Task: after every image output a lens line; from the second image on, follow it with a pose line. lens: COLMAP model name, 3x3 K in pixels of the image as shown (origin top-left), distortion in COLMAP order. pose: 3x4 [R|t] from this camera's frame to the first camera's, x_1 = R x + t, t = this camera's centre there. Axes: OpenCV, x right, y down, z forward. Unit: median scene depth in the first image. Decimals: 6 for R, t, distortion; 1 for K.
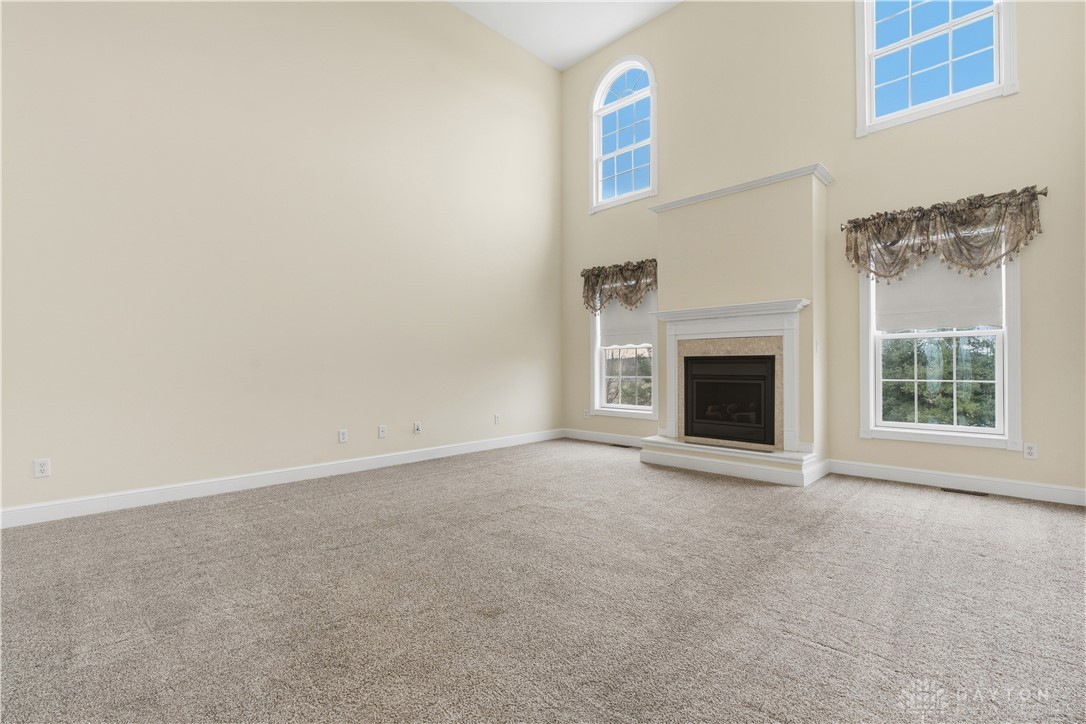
lens RADIAL K [[489.0, 0, 542.1], [0, 489.0, 361.4], [0, 0, 1]] dist [-0.001308, 0.000574]
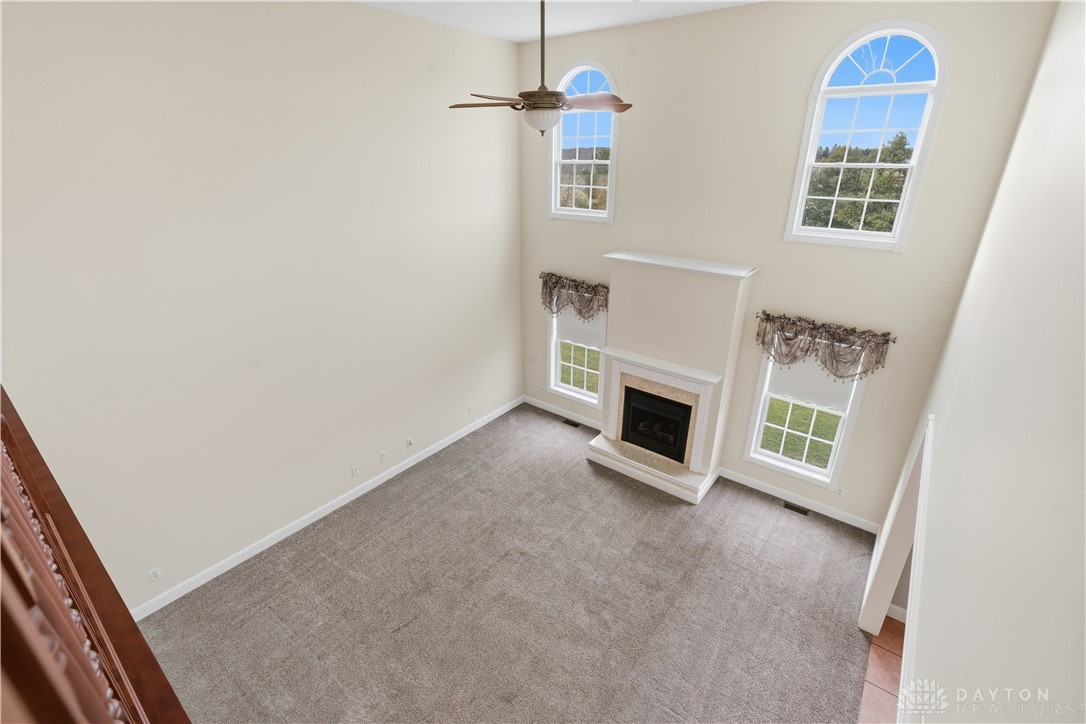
lens RADIAL K [[489.0, 0, 546.0], [0, 489.0, 367.9], [0, 0, 1]] dist [-0.001308, 0.000574]
pose [[0.992695, -0.039260, 0.114083, -0.057277], [-0.008849, 0.919336, 0.393373, -0.629868], [-0.120325, -0.391509, 0.912273, -0.106158]]
